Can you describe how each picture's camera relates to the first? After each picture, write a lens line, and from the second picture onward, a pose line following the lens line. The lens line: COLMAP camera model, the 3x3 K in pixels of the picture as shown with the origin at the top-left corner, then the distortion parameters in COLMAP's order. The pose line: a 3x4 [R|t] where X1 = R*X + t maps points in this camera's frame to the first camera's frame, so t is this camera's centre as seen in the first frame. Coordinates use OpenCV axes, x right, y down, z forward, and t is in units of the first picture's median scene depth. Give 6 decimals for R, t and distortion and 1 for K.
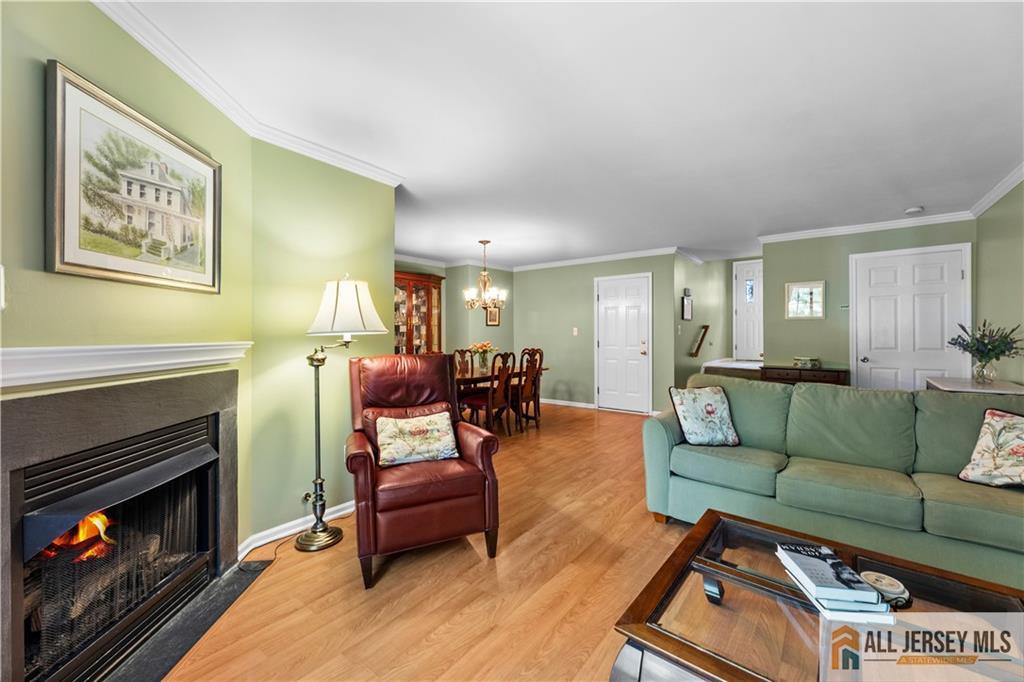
lens RADIAL K [[416.9, 0, 507.0], [0, 416.9, 333.3], [0, 0, 1]] dist [-0.004059, -0.000146]
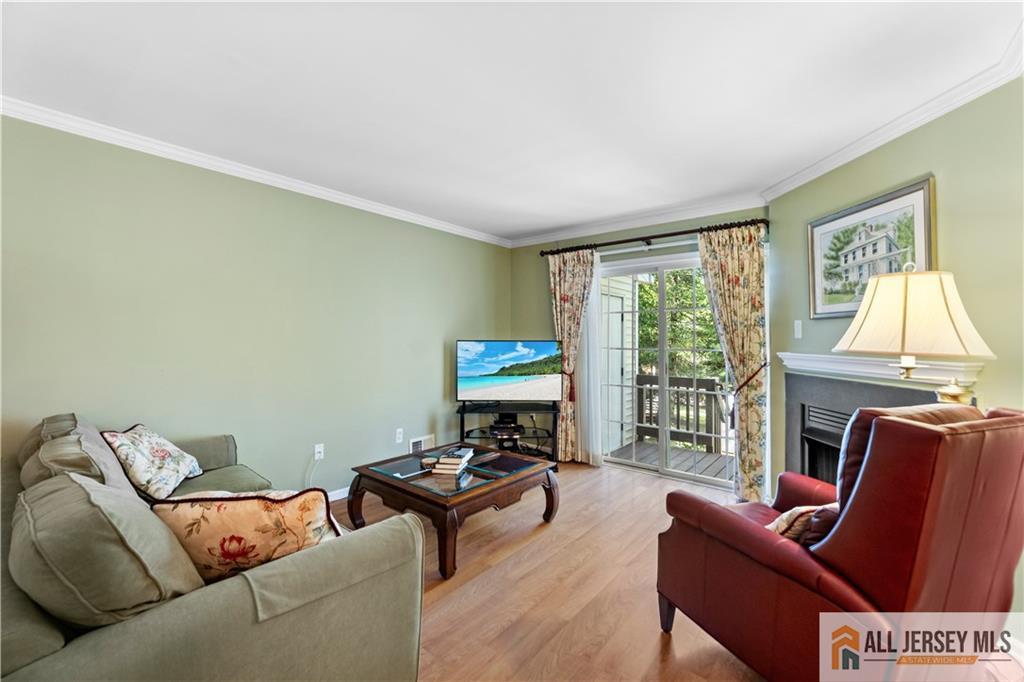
lens RADIAL K [[416.9, 0, 509.1], [0, 416.9, 336.0], [0, 0, 1]] dist [-0.004059, -0.000146]
pose [[-0.999858, -0.002877, 0.016585, 0.372263], [-0.003000, 0.999968, -0.007446, -0.034582], [-0.016563, -0.007494, -0.999835, 2.631941]]
